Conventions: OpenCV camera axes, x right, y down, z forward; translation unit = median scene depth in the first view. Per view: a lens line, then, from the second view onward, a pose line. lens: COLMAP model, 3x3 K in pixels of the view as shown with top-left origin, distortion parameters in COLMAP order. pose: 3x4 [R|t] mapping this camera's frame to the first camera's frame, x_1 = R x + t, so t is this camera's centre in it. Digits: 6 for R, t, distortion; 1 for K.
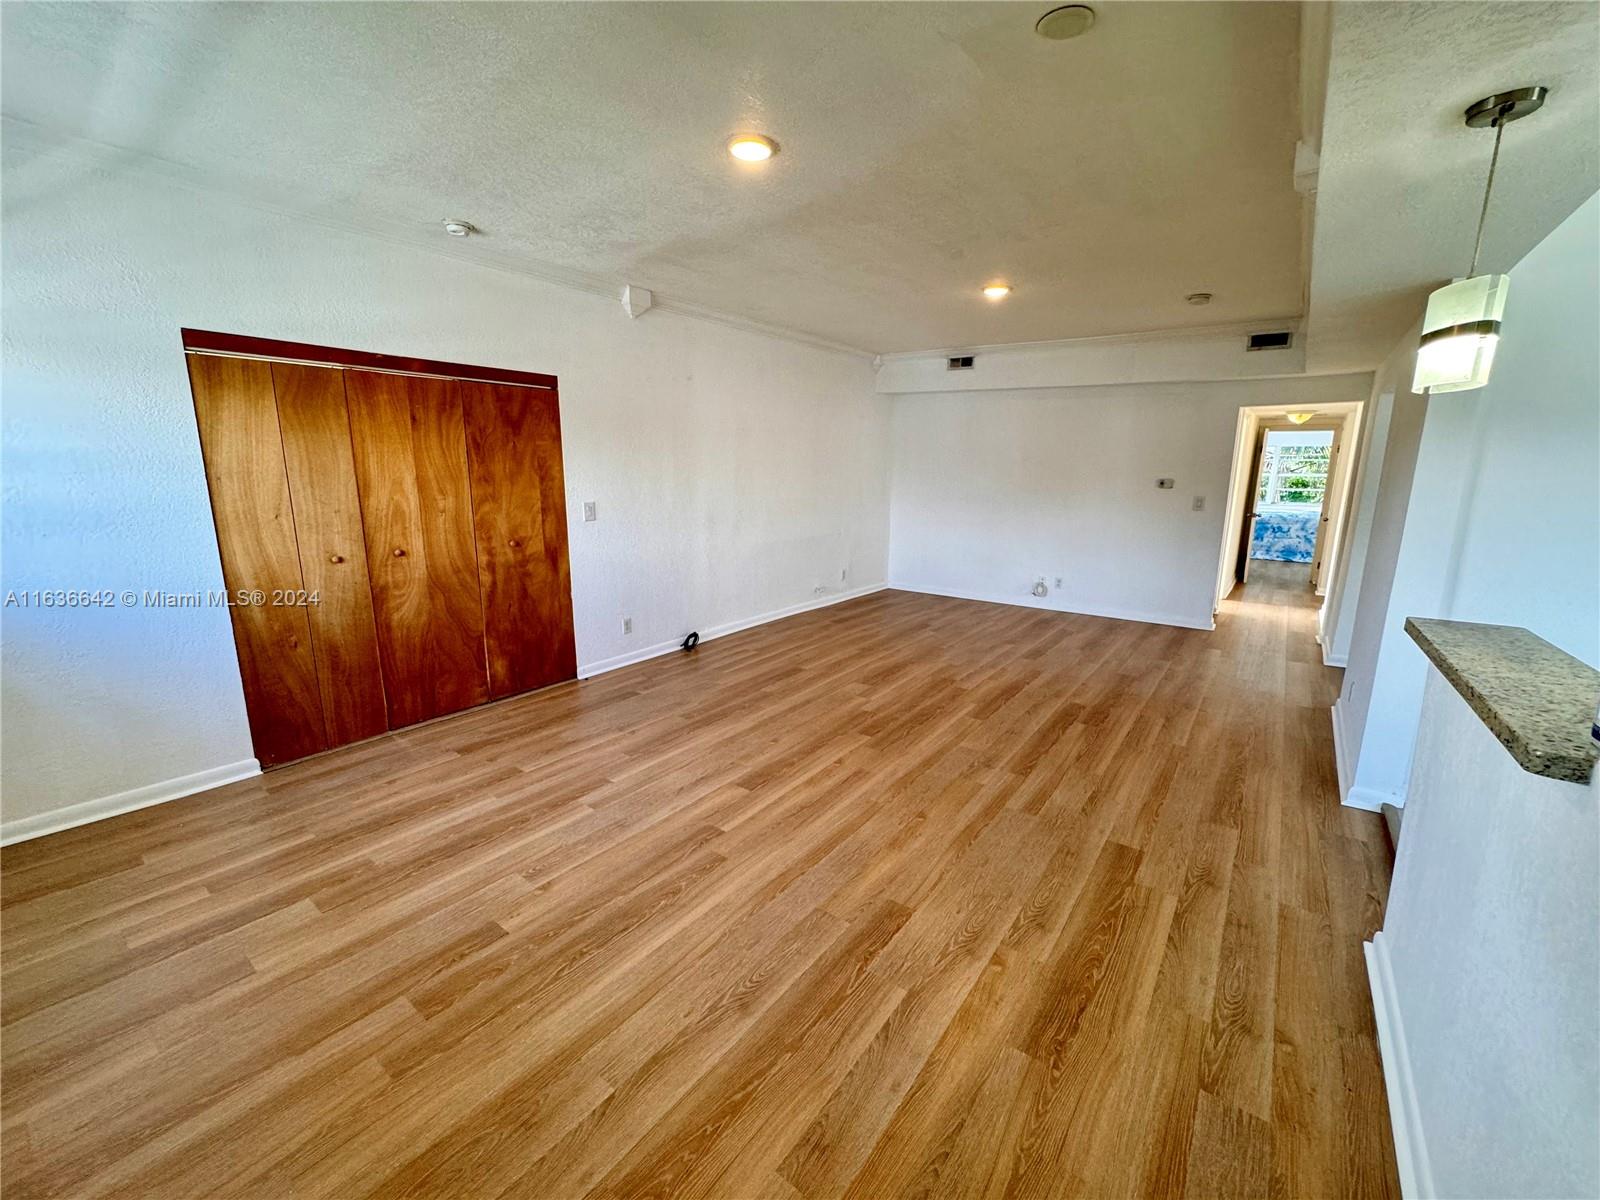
lens RADIAL K [[640.9, 0, 800.3], [0, 640.9, 598.1], [0, 0, 1]] dist [-0.004529, 0.000737]
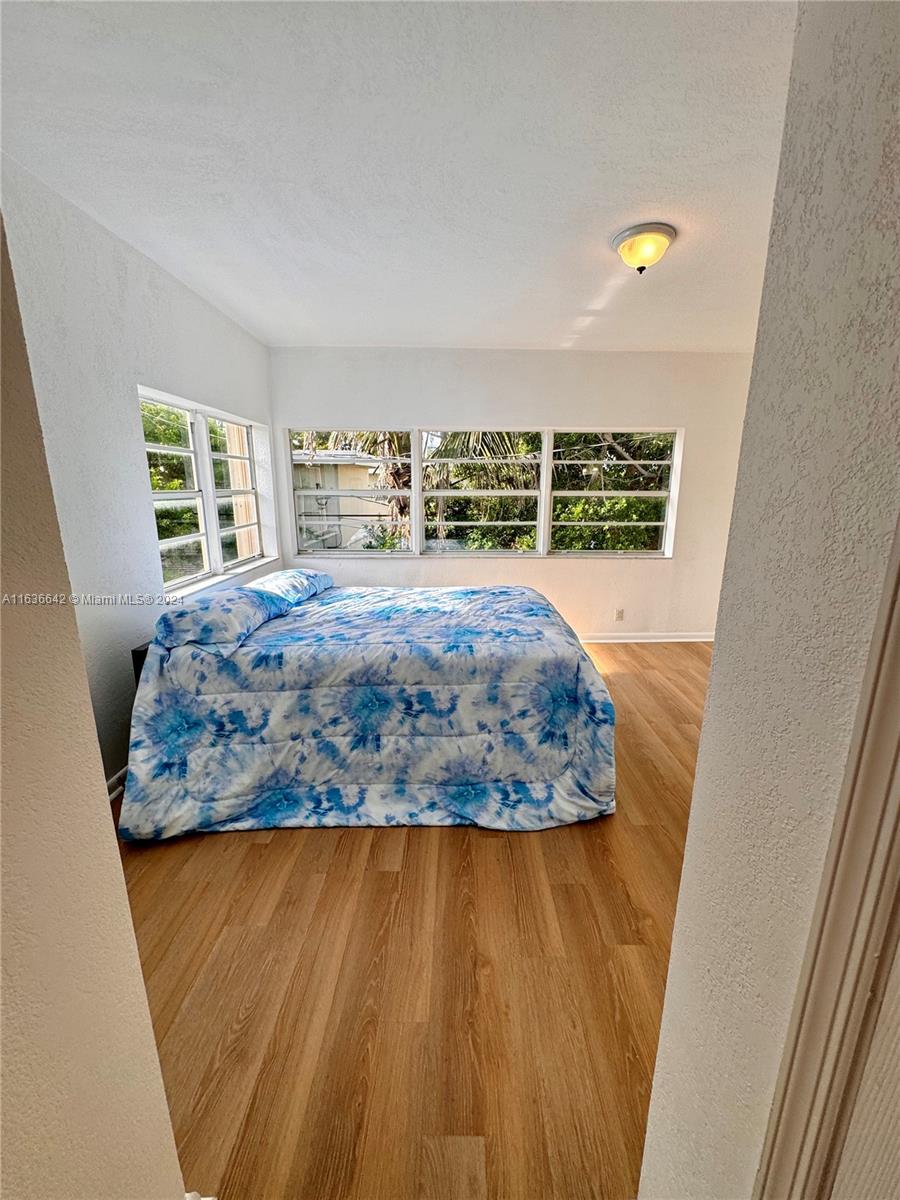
lens RADIAL K [[480.7, 0, 451.8], [0, 480.7, 600.0], [0, 0, 1]] dist [-0.004529, 0.000737]
pose [[0.805362, -0.142798, 0.575326, 1.705316], [0.124490, 0.989651, 0.071368, -0.429833], [-0.579563, 0.014145, 0.814804, 2.177453]]
